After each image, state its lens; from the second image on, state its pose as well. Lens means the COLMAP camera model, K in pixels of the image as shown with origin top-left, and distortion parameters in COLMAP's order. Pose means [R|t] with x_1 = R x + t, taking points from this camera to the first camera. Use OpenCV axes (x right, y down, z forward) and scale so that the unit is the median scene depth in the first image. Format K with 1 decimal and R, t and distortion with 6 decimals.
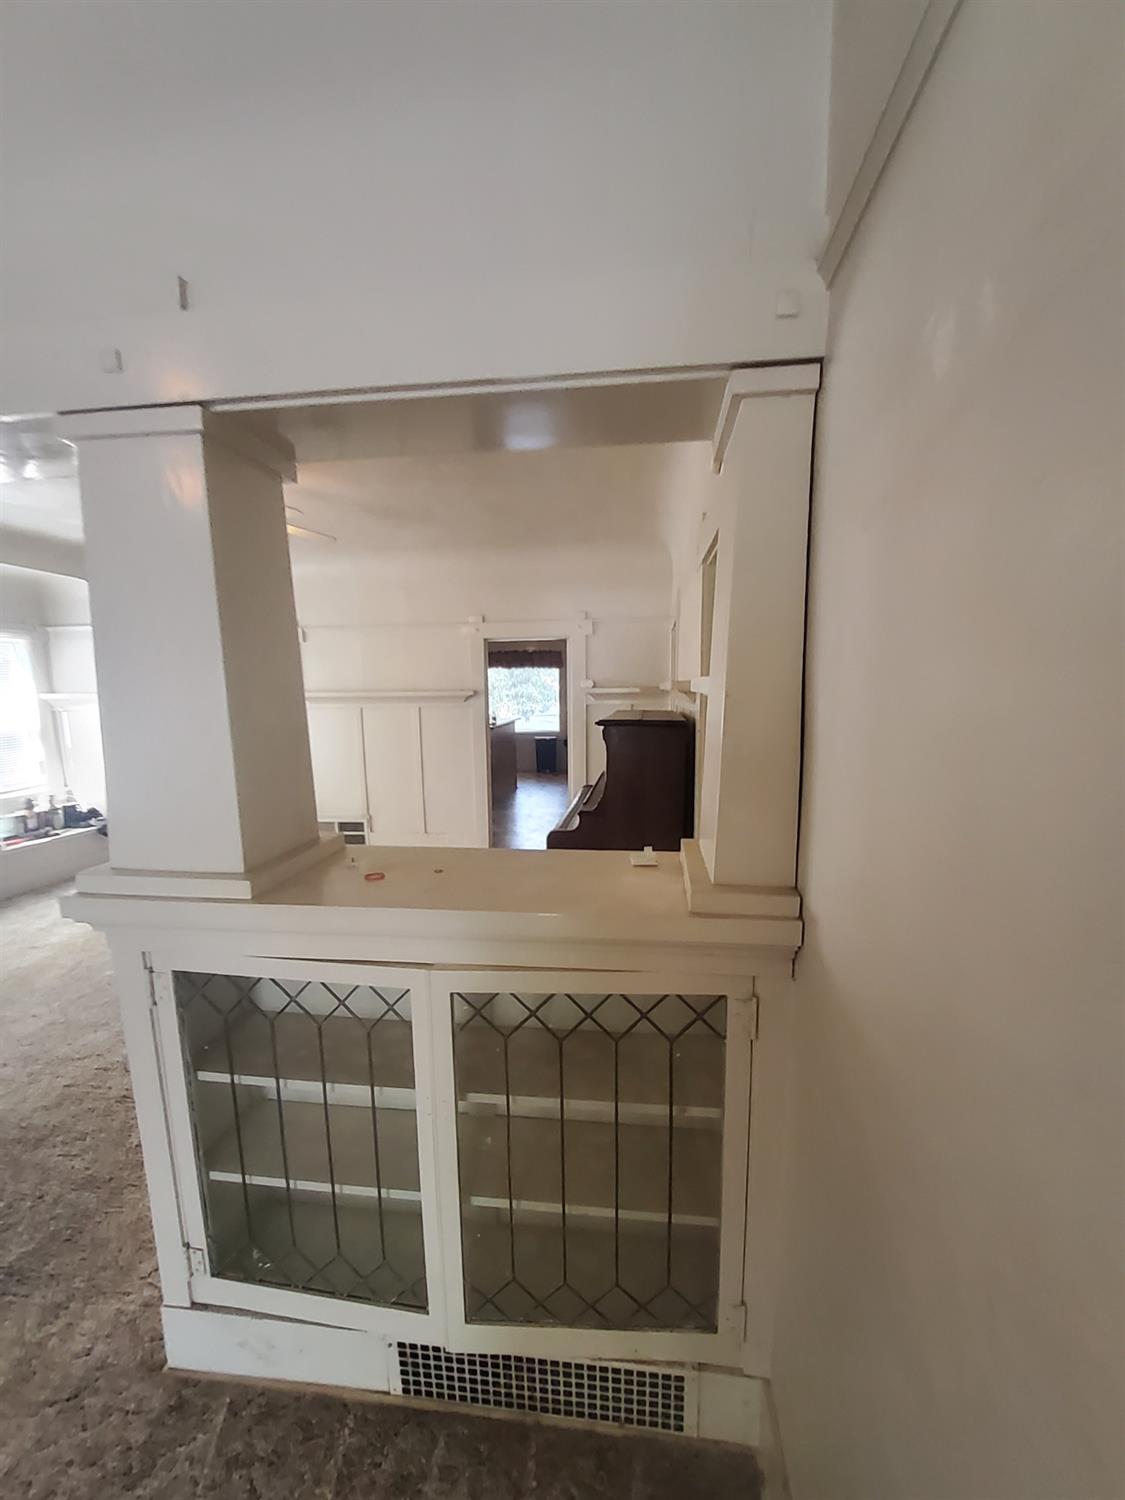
lens RADIAL K [[587.4, 0, 580.9], [0, 587.4, 776.5], [0, 0, 1]] dist [0.001088, 0.000093]
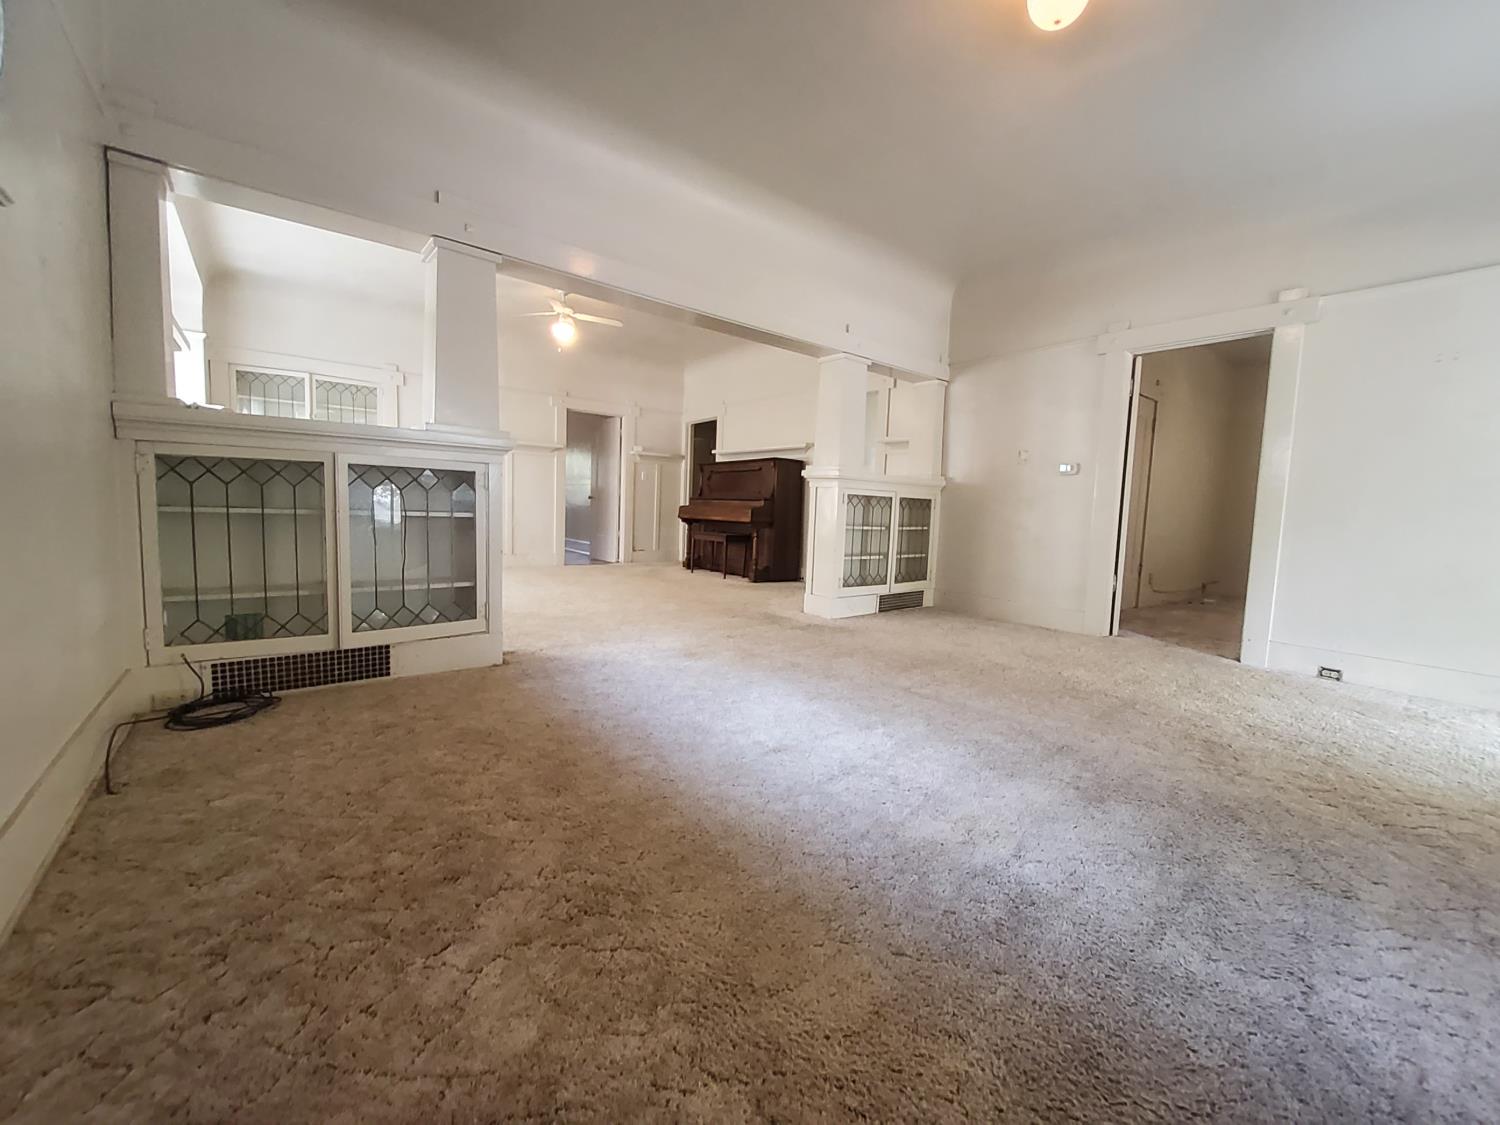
lens RADIAL K [[598.7, 0, 775.8], [0, 598.7, 555.1], [0, 0, 1]] dist [0.014974, -0.010169]
pose [[0.679643, -0.027777, 0.733017, -3.865123], [0.069076, 0.997266, -0.026255, 0.790191], [-0.730284, 0.068477, 0.679703, -1.264752]]
